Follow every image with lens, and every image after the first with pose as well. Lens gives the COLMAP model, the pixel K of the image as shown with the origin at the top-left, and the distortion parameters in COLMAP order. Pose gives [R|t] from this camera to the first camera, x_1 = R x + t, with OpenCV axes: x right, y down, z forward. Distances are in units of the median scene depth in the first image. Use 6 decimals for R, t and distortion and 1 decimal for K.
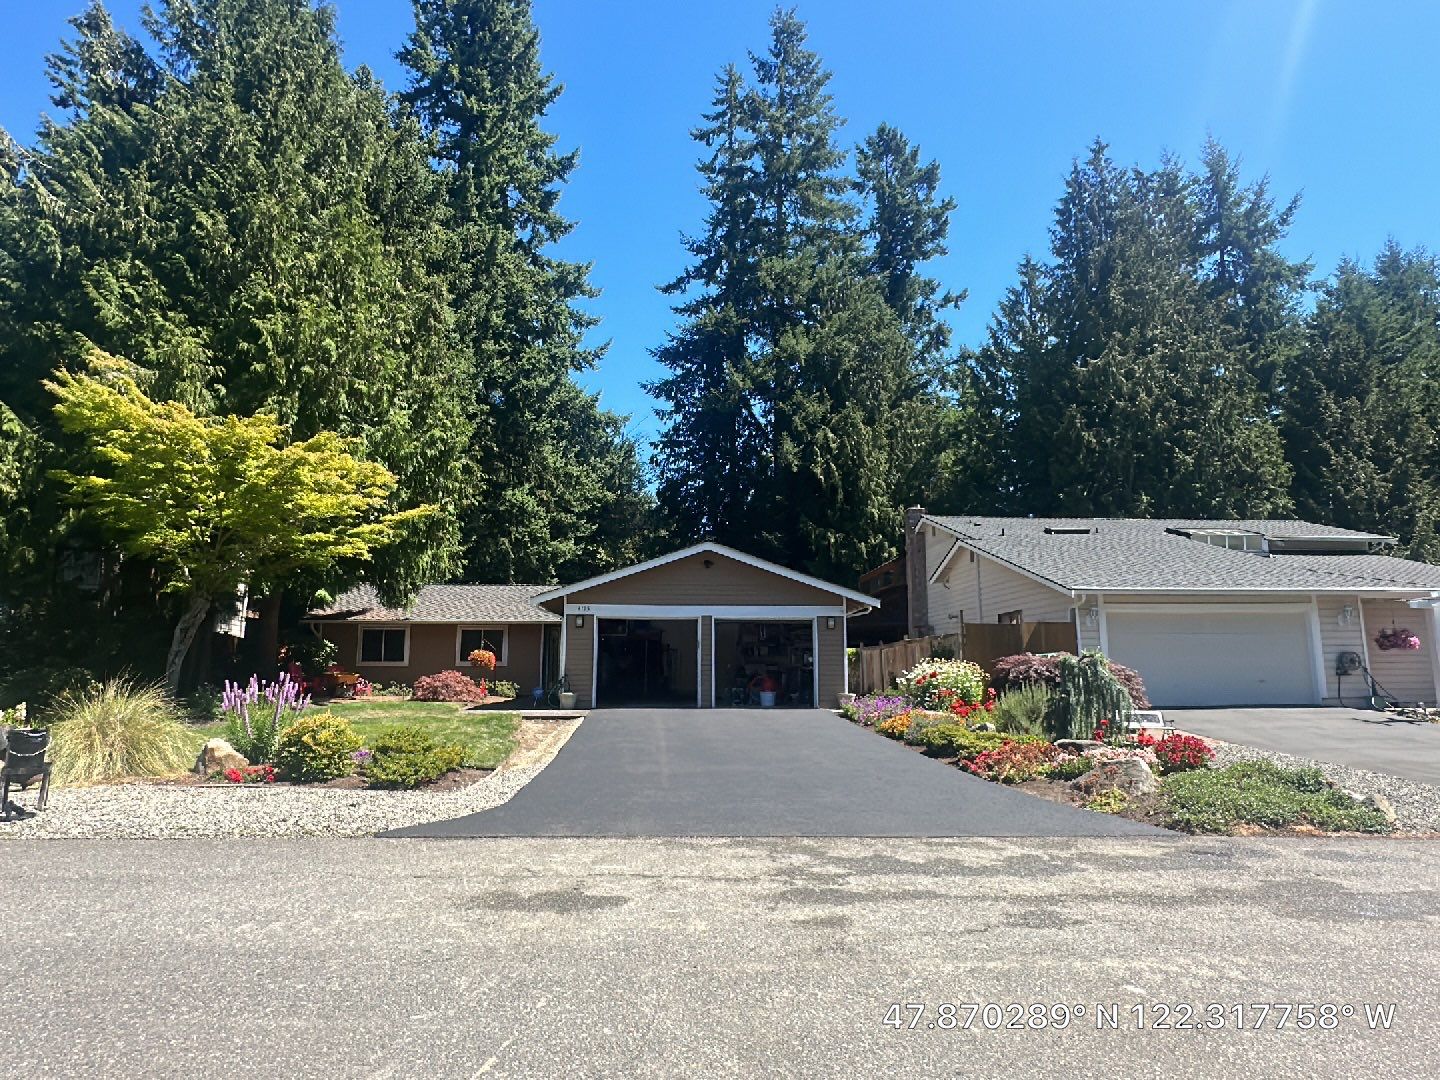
lens RADIAL K [[854.0, 0, 720.0], [0, 854.0, 540.0], [0, 0, 1]] dist [-0.002597, 0.000400]
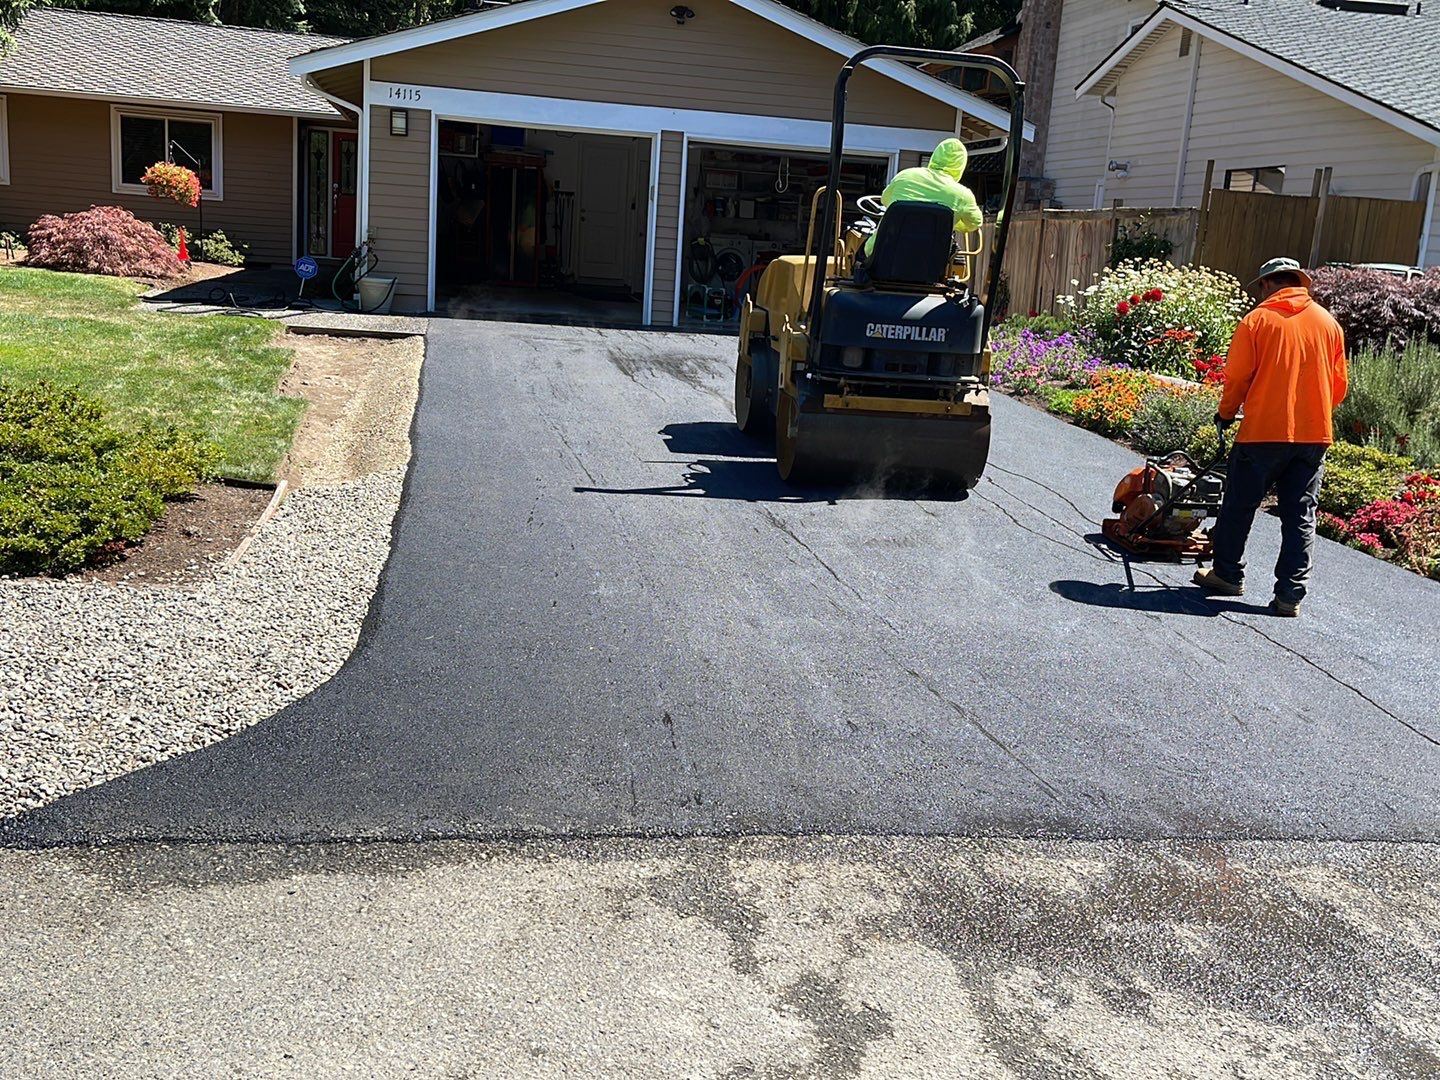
lens RADIAL K [[1431.1, 0, 720.0], [0, 1431.1, 540.0], [0, 0, 1]] dist [0.036094, 0.003513]
pose [[0.992225, 0.044524, 0.116219, -0.054903], [-0.083480, 0.930686, 0.356168, 0.010646], [-0.092306, -0.363101, 0.927166, 0.138243]]
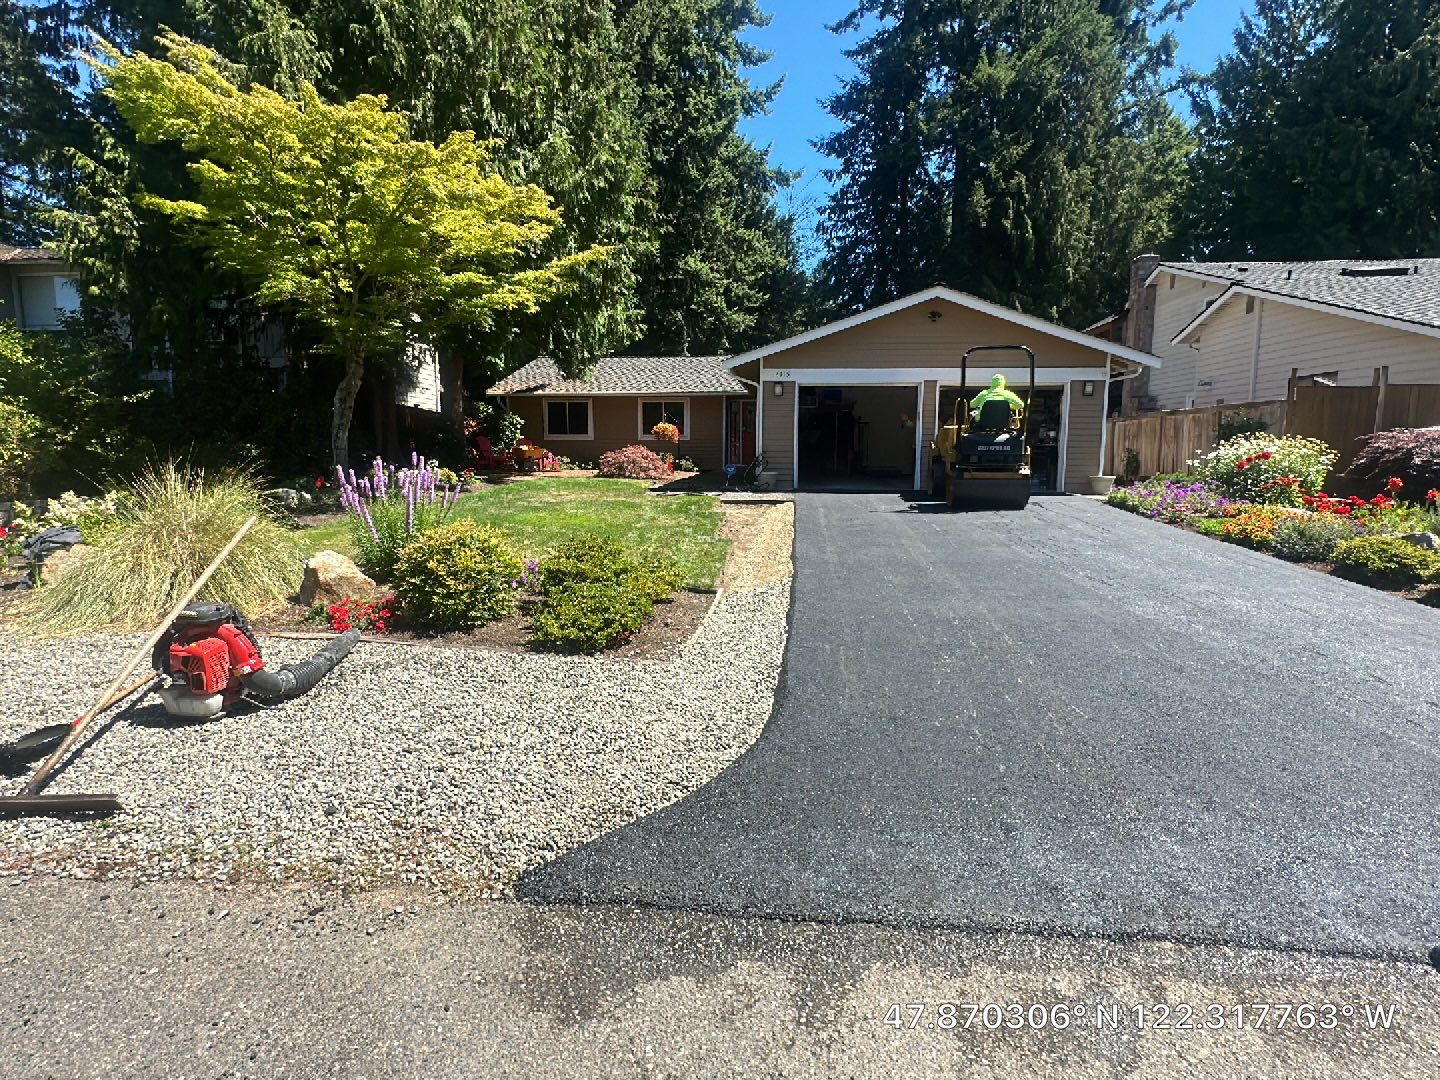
lens RADIAL K [[730.1, 0, 720.0], [0, 730.1, 540.0], [0, 0, 1]] dist [-0.004013, 0.001089]
pose [[0.983871, 0.027333, -0.176777, -0.066590], [0.023628, 0.959739, 0.279897, 0.025639], [0.177310, -0.279559, 0.943614, 0.192704]]
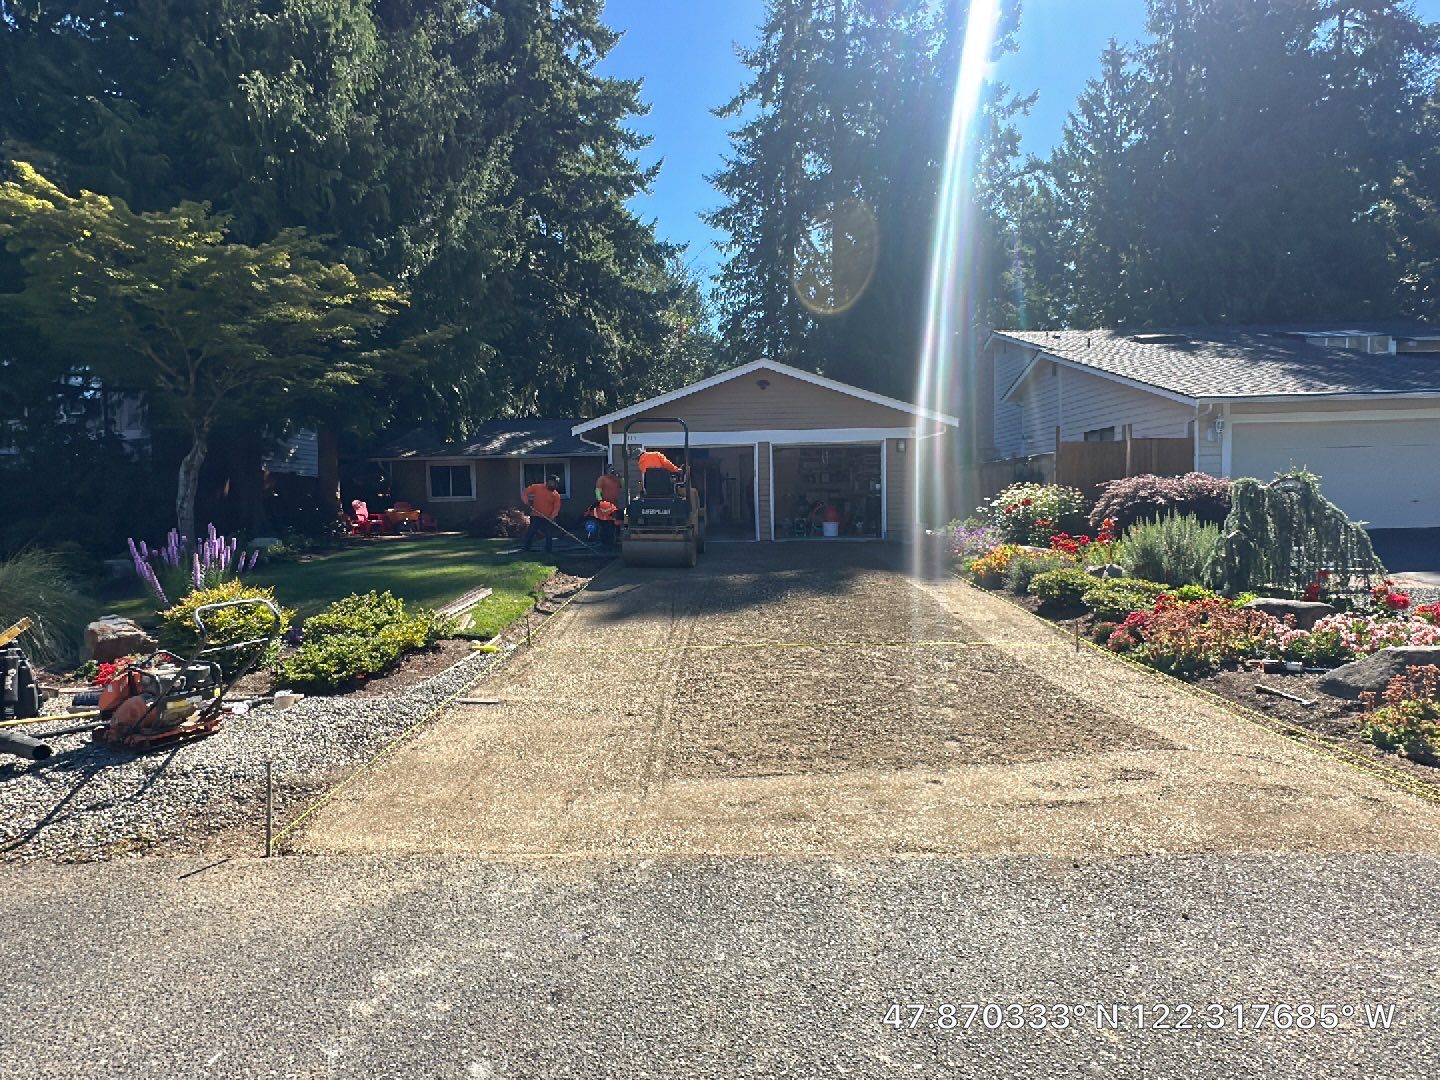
lens RADIAL K [[730.1, 0, 720.0], [0, 730.1, 540.0], [0, 0, 1]] dist [-0.004013, 0.001089]
pose [[0.995908, -0.015933, -0.088960, 0.004614], [0.034630, 0.976485, 0.212784, 0.017865], [0.083478, -0.214994, 0.973041, 0.162724]]
